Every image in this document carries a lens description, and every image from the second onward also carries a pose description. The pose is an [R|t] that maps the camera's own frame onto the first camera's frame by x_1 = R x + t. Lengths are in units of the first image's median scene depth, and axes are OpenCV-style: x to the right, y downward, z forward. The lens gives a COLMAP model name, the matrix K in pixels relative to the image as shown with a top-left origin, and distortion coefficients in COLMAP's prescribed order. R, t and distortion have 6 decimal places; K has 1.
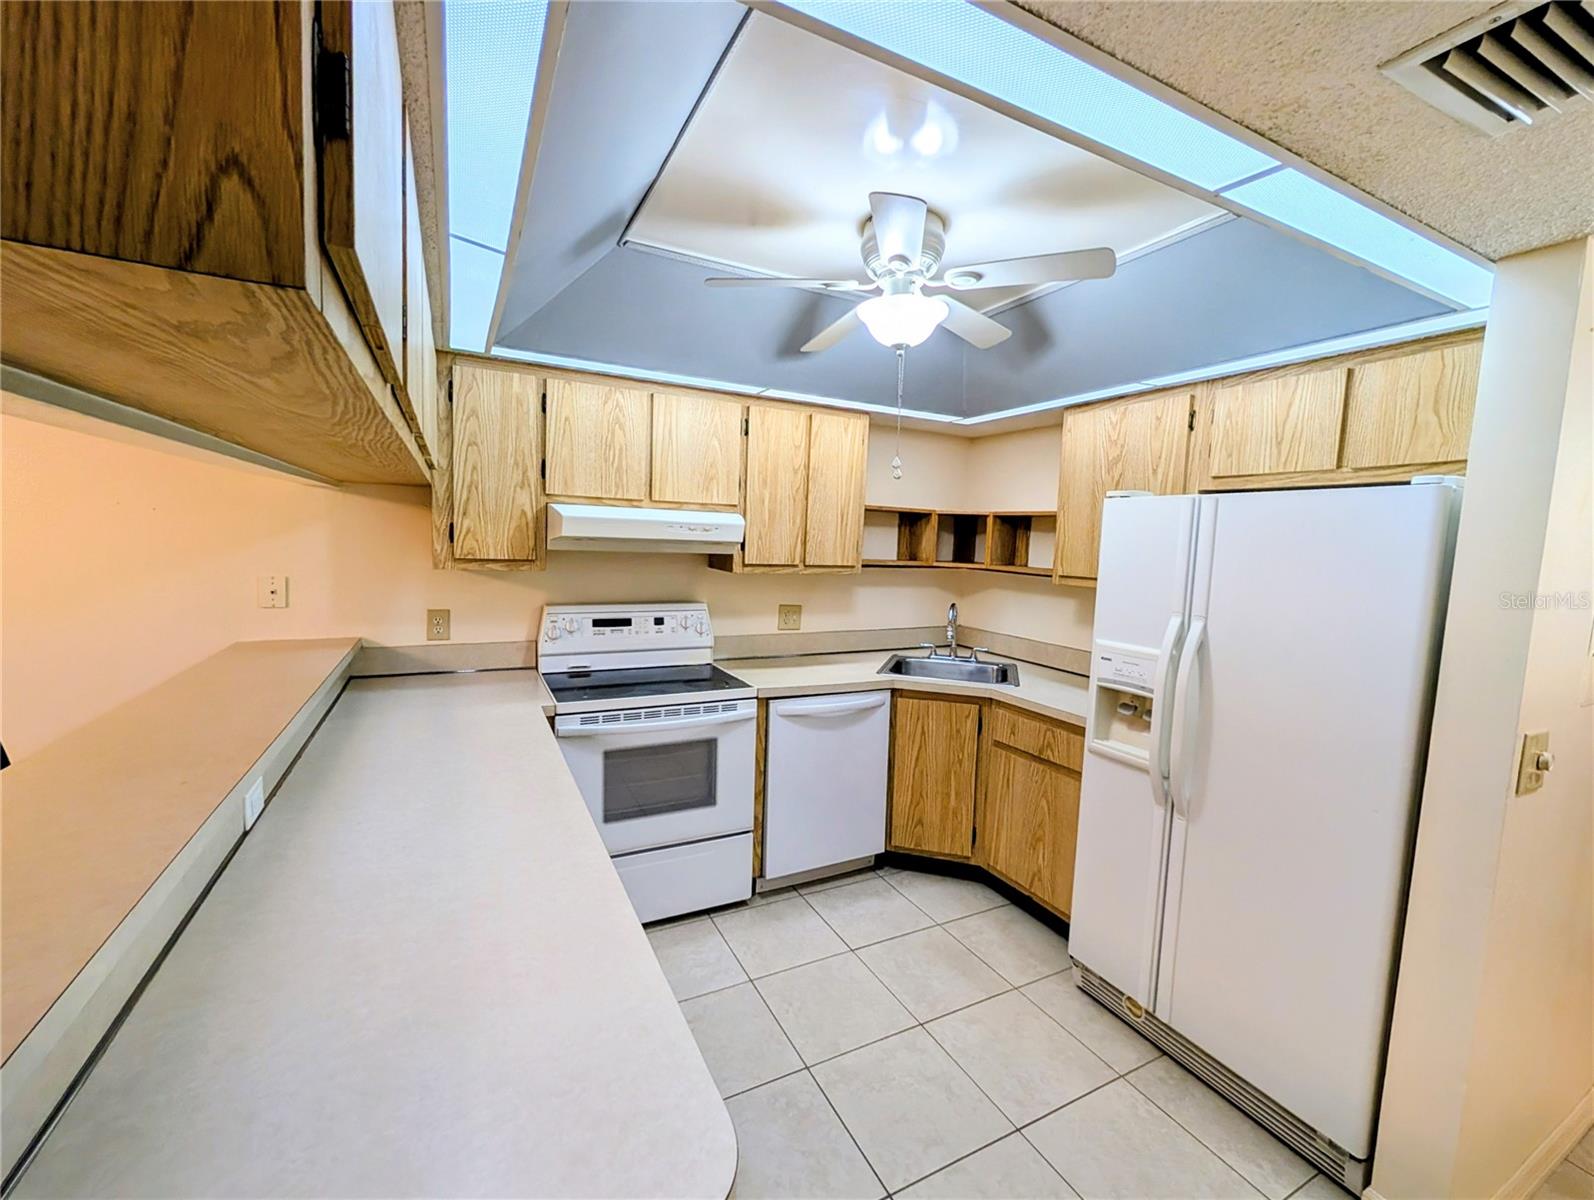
lens RADIAL K [[649.4, 0, 799.6], [0, 649.4, 597.6], [0, 0, 1]] dist [-0.009870, 0.000336]
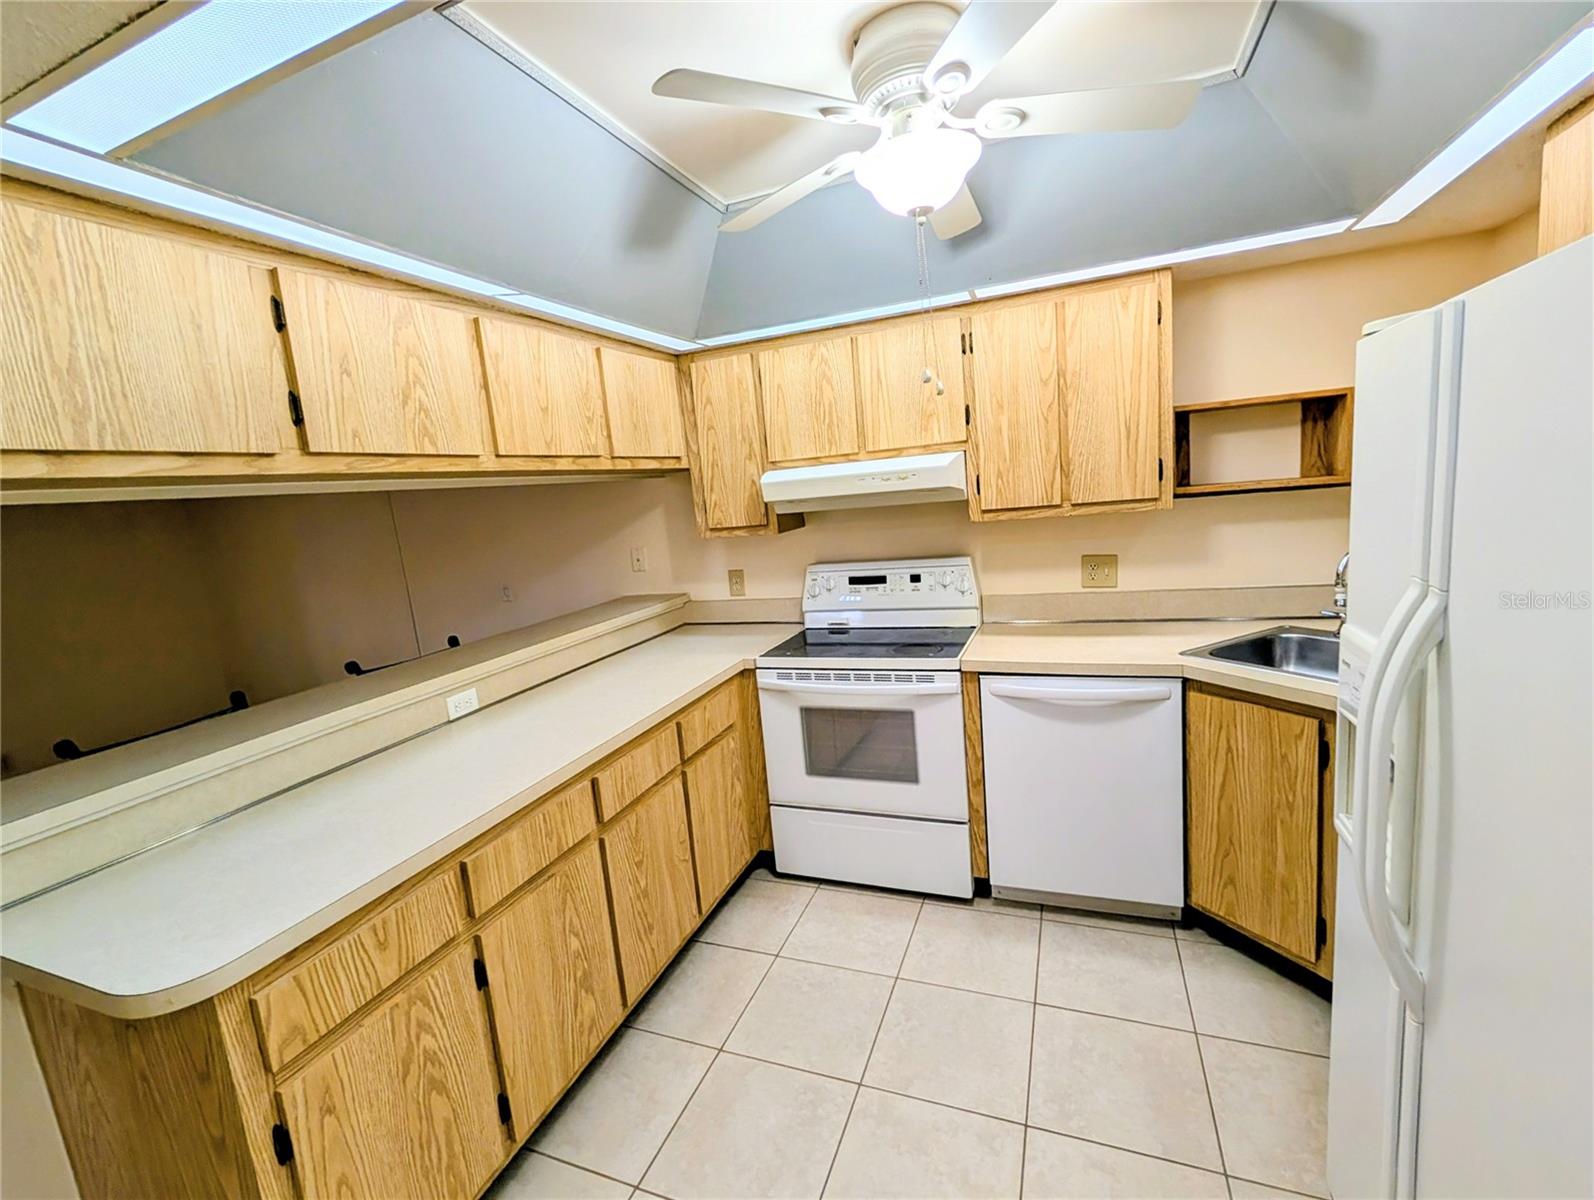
lens RADIAL K [[690.6, 0, 792.1], [0, 690.6, 600.0], [0, 0, 1]] dist [-0.005035, -0.000994]
pose [[0.654263, 0.022336, -0.755937, 0.473054], [0.044145, 0.996731, 0.067658, -0.008286], [0.754978, -0.077637, 0.651138, 0.256833]]
